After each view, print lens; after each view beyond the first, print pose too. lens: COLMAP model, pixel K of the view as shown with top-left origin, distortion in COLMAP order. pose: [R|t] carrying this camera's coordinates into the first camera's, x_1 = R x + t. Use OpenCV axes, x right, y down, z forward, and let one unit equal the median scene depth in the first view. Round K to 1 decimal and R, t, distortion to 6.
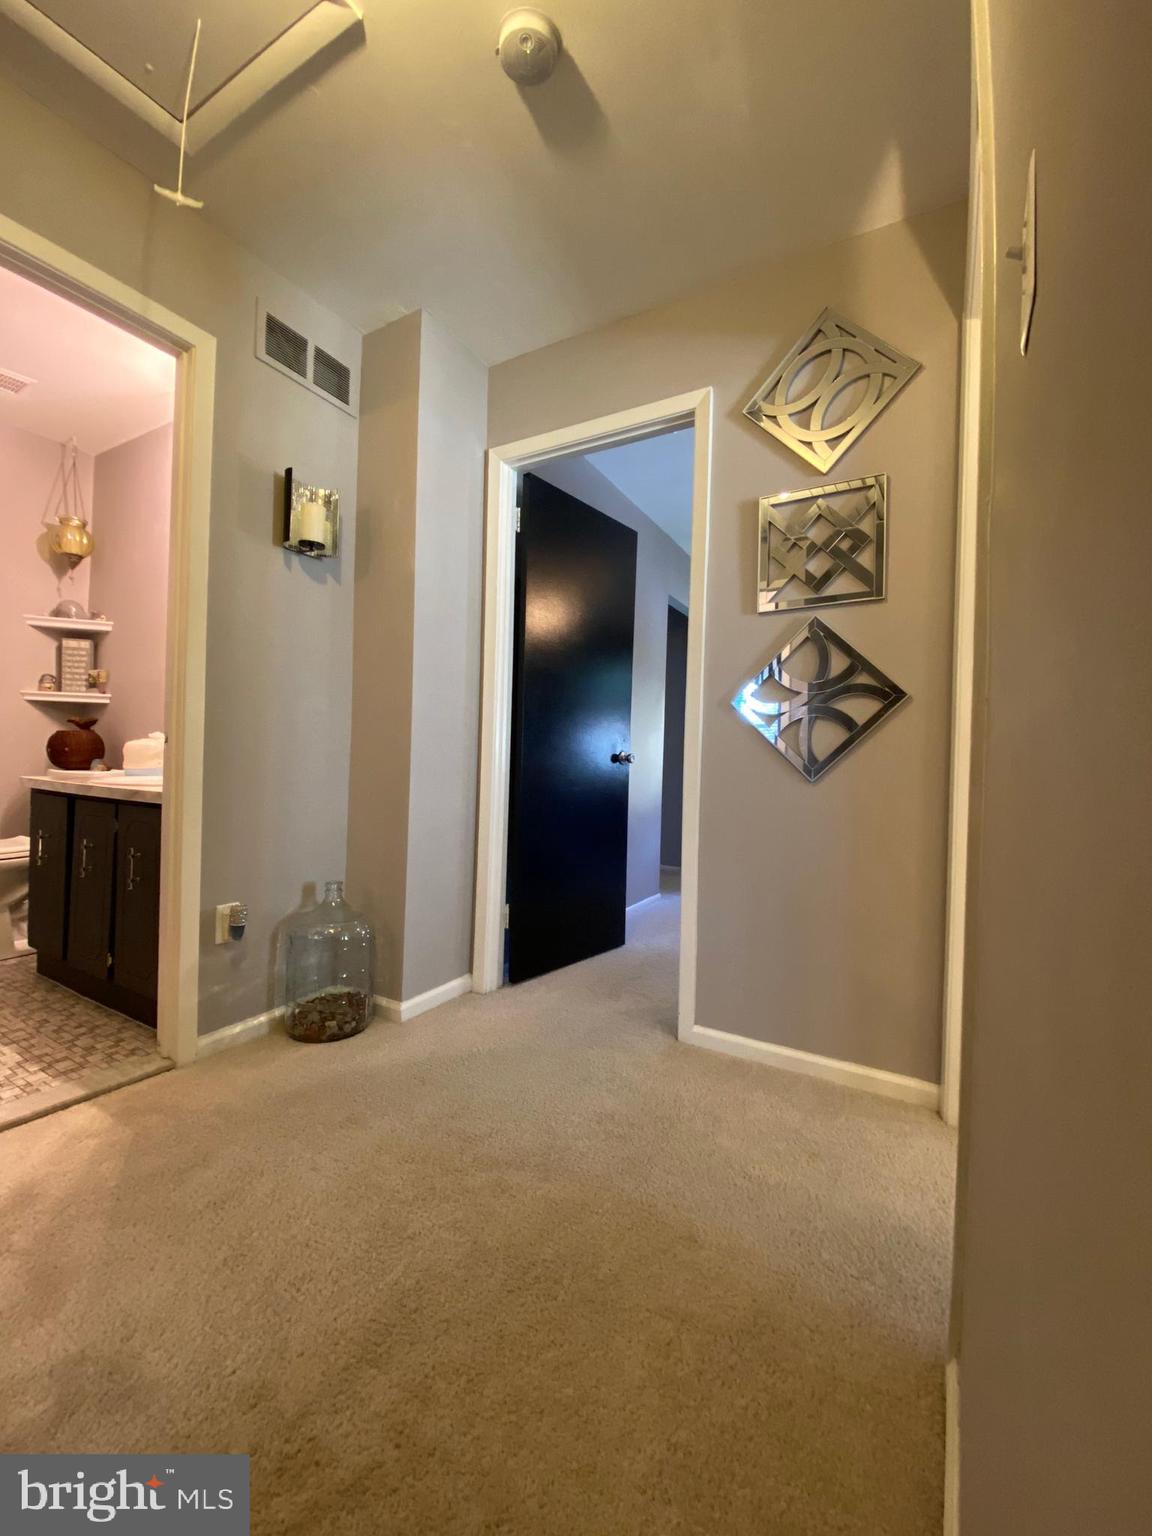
lens RADIAL K [[616.5, 0, 582.1], [0, 616.5, 752.8], [0, 0, 1]] dist [0.005308, -0.012023]
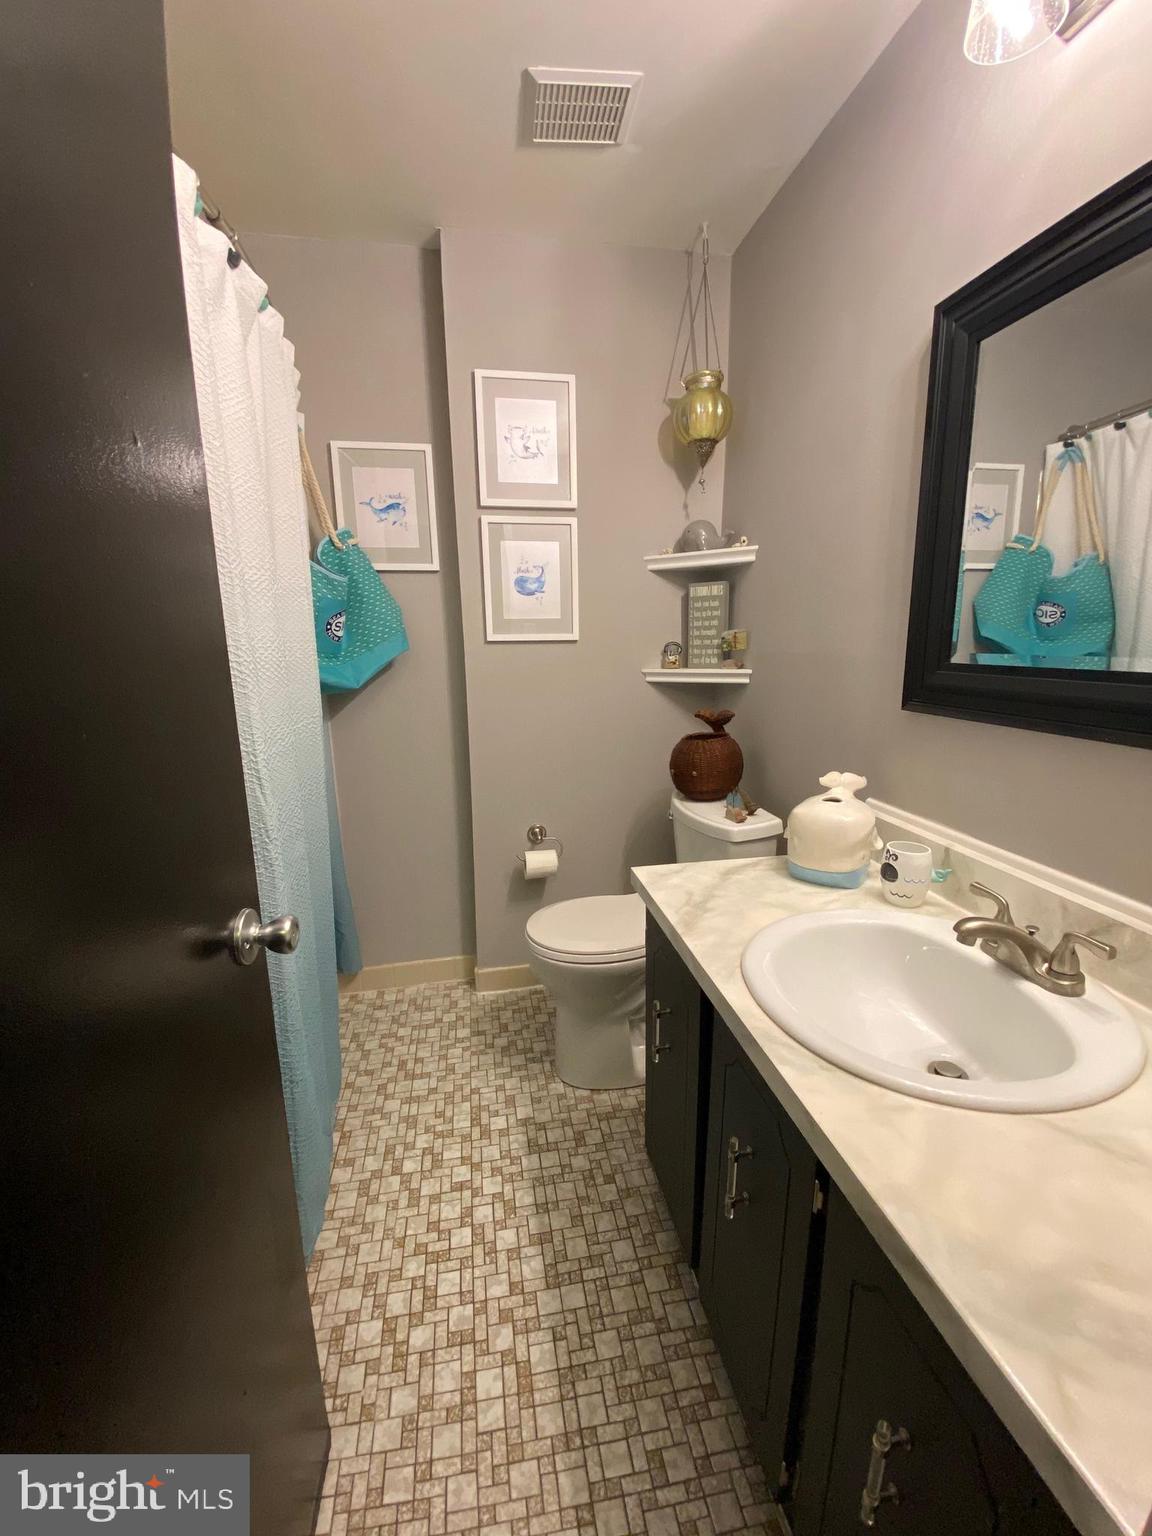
lens RADIAL K [[616.5, 0, 583.4], [0, 616.5, 771.5], [0, 0, 1]] dist [0.005308, -0.012023]
pose [[0.651968, 0.121282, -0.748485, -0.405496], [0.026141, 0.982943, 0.182042, -0.112999], [0.757796, -0.138252, 0.637677, 0.470559]]
